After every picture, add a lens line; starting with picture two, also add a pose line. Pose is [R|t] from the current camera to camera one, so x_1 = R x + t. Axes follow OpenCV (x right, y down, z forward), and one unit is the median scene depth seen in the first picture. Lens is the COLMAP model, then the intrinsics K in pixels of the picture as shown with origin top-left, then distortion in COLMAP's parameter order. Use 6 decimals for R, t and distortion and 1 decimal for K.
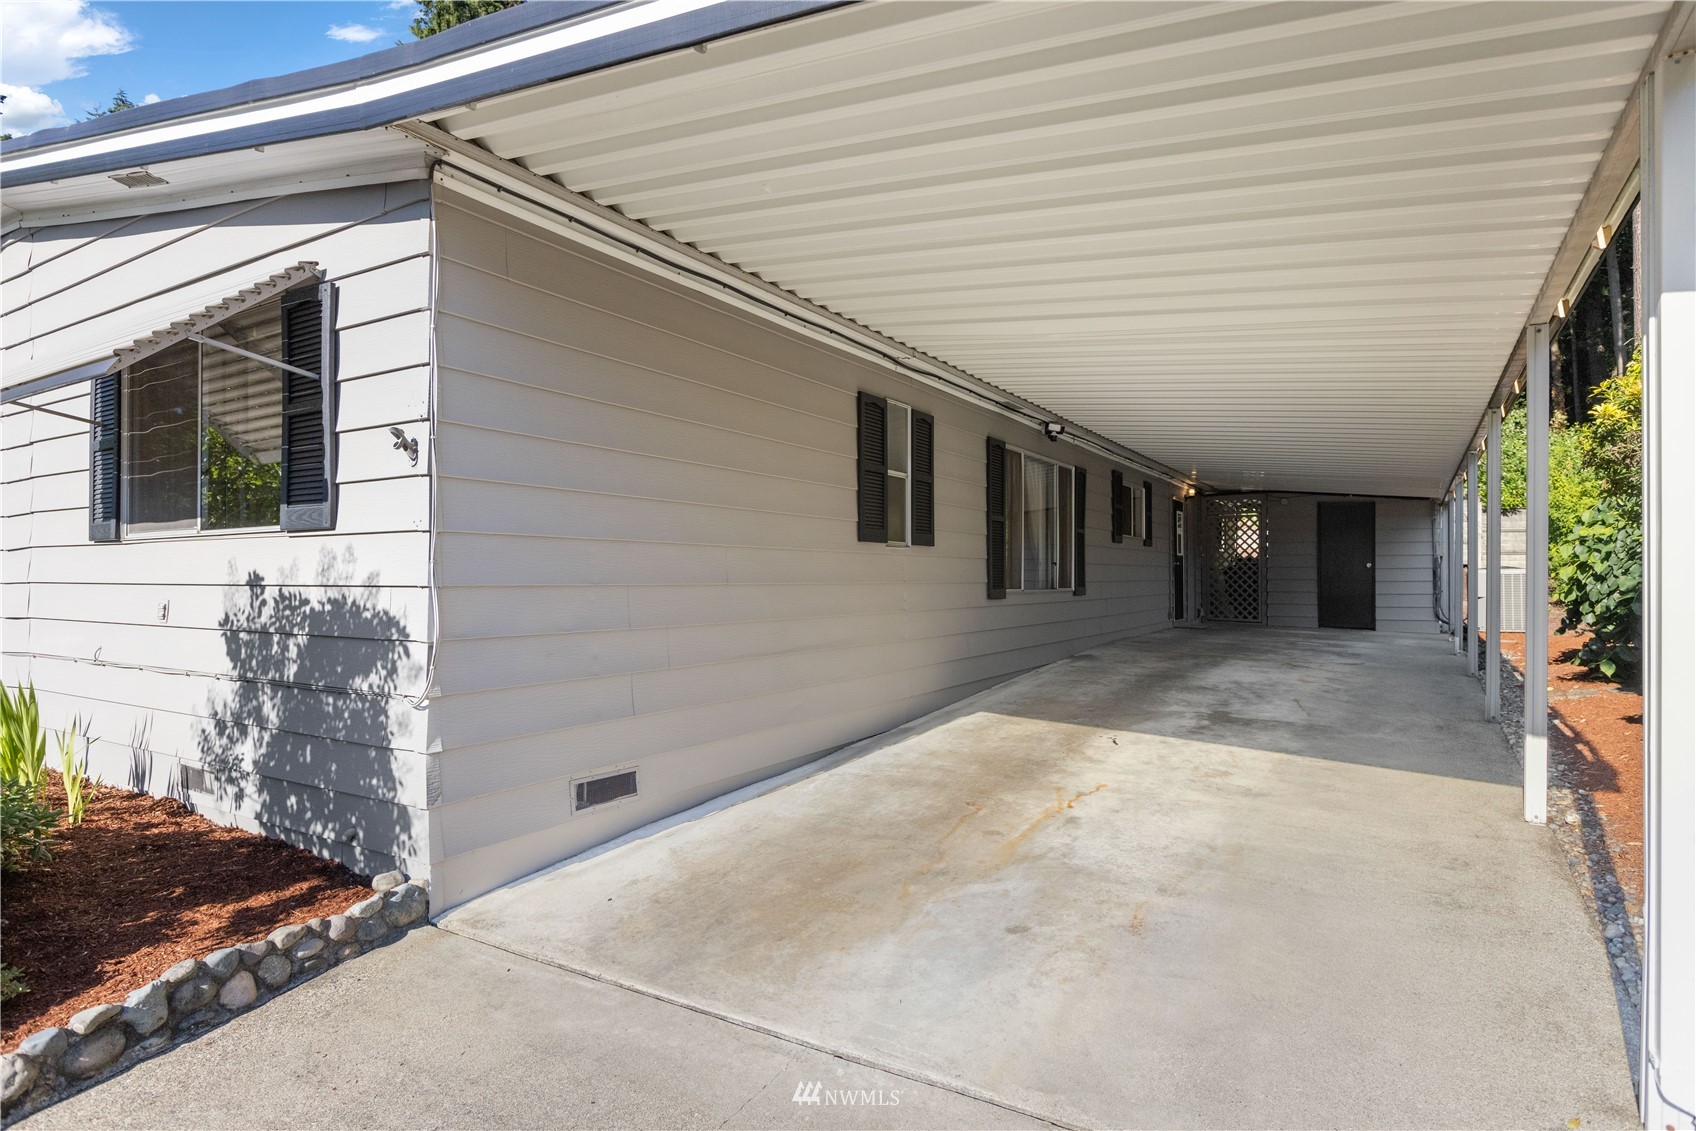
lens RADIAL K [[894.1, 0, 848.0], [0, 894.1, 565.5], [0, 0, 1]] dist [0.003365, -0.000002]
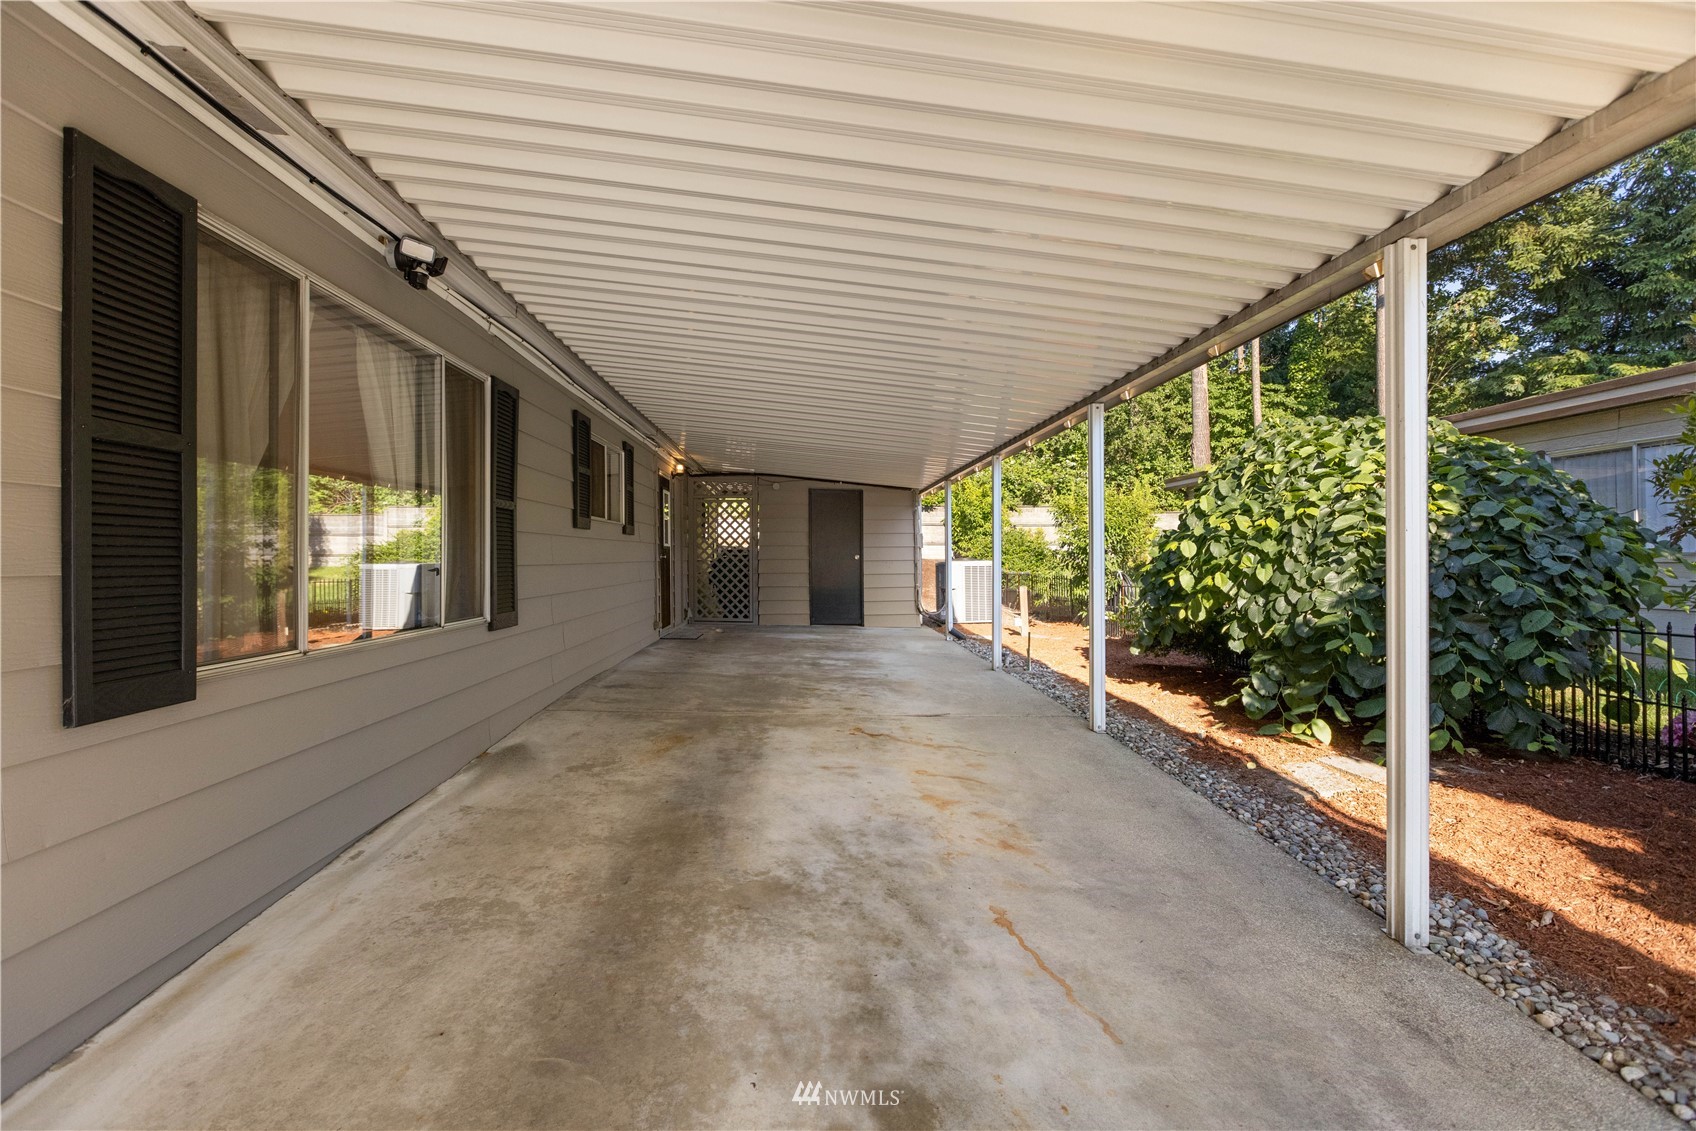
lens RADIAL K [[755.0, 0, 852.1], [0, 755.0, 557.5], [0, 0, 1]] dist [-0.000945, 0.000007]
pose [[0.813863, -0.004910, 0.581036, 0.215603], [-0.001178, 0.999948, 0.010100, -0.015640], [-0.581056, -0.008905, 0.813815, 0.670113]]
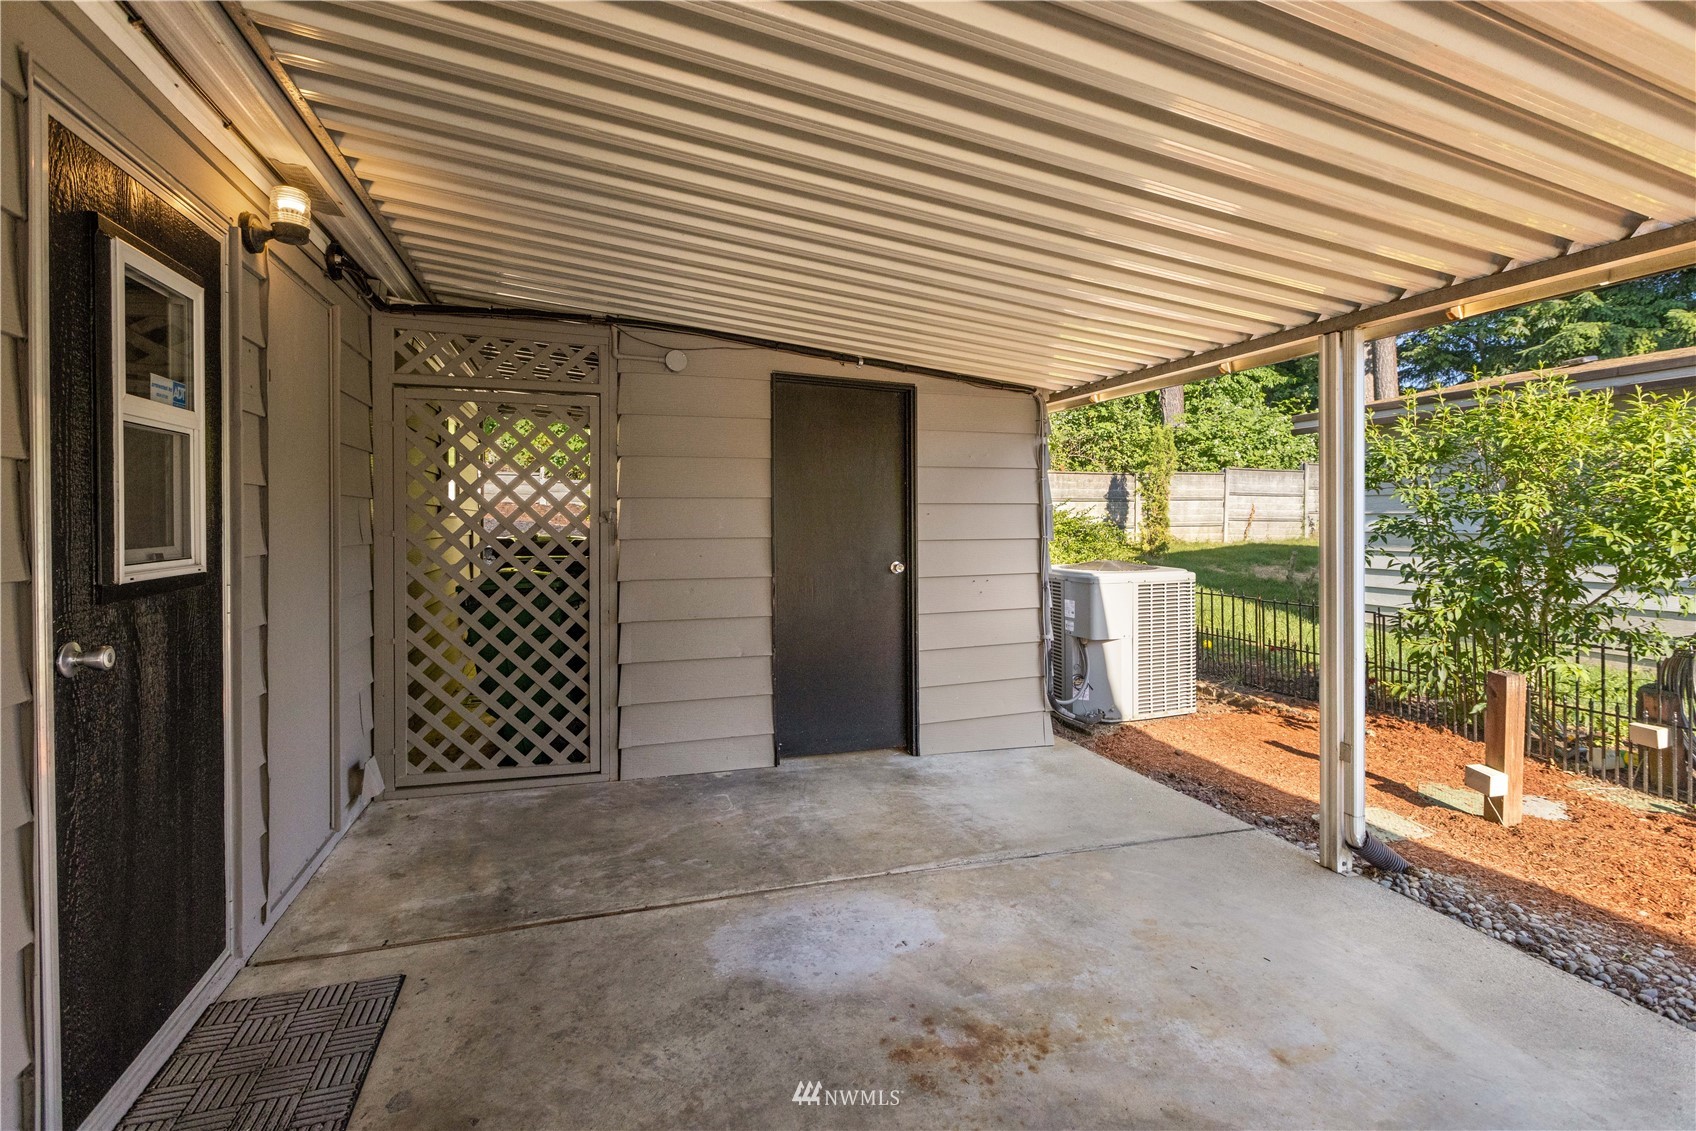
lens RADIAL K [[783.3, 0, 875.8], [0, 783.3, 525.3], [0, 0, 1]] dist [0.025836, 0.000141]
pose [[0.608392, -0.008240, 0.793594, 0.631441], [0.000485, 0.999950, 0.010010, -0.038104], [-0.793637, -0.005705, 0.608365, 1.555677]]
